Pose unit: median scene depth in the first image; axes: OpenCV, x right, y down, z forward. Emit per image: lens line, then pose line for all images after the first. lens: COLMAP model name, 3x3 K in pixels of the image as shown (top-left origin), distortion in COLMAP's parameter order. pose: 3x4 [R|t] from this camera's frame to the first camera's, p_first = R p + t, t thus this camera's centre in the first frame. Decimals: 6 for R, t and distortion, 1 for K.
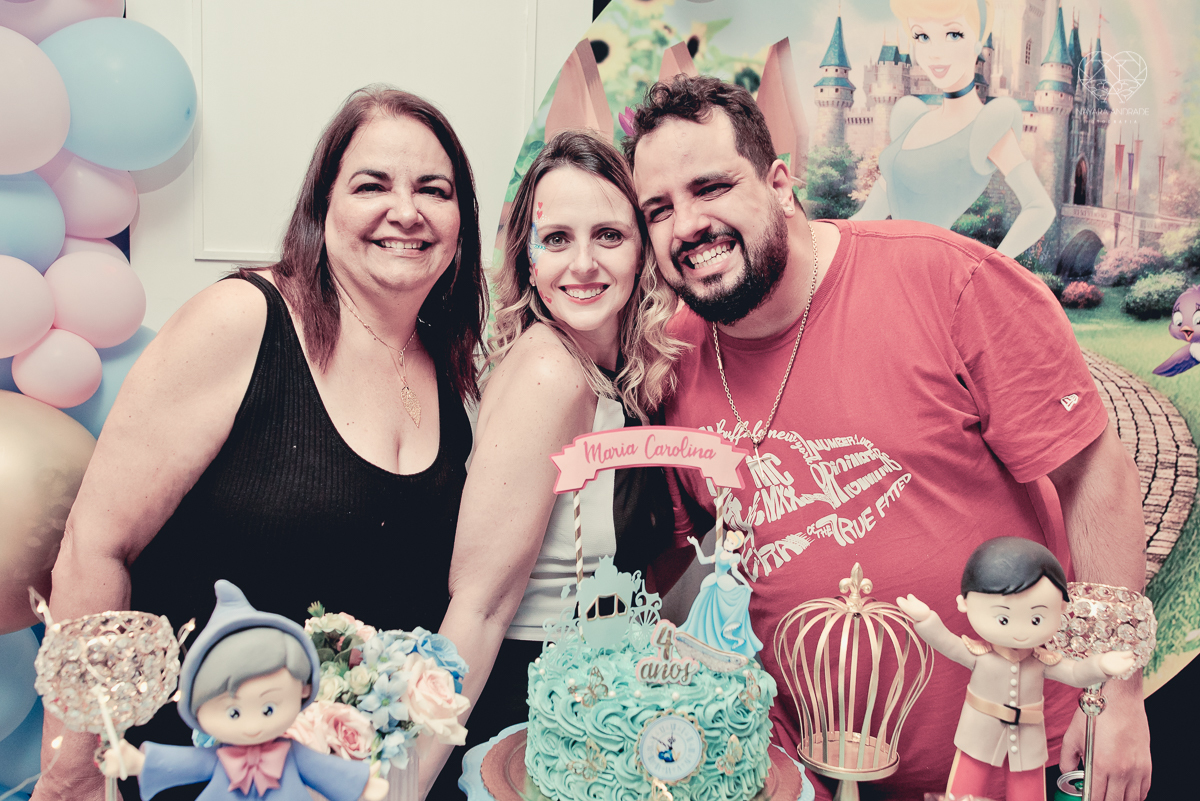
lens RADIAL K [[1235.9, 0, 605.3], [0, 1235.9, 392.2], [0, 0, 1]] dist [0.037813, 0.000000]
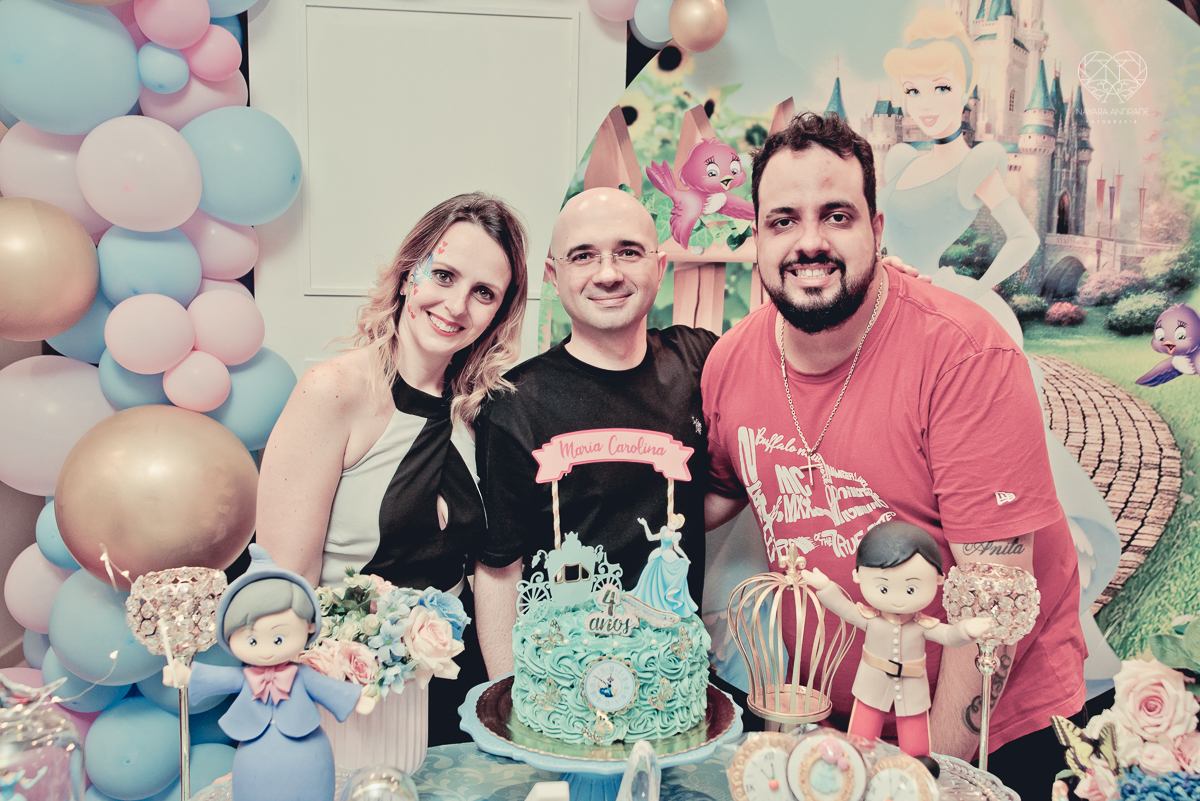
lens RADIAL K [[1112.5, 0, 594.2], [0, 1112.5, 396.6], [0, 0, 1]] dist [0.038854, 0.000000]
pose [[0.989882, -0.001277, -0.141890, 0.172102], [0.000789, 0.999994, -0.003495, -0.000712], [0.141893, 0.003347, 0.989876, -0.102981]]
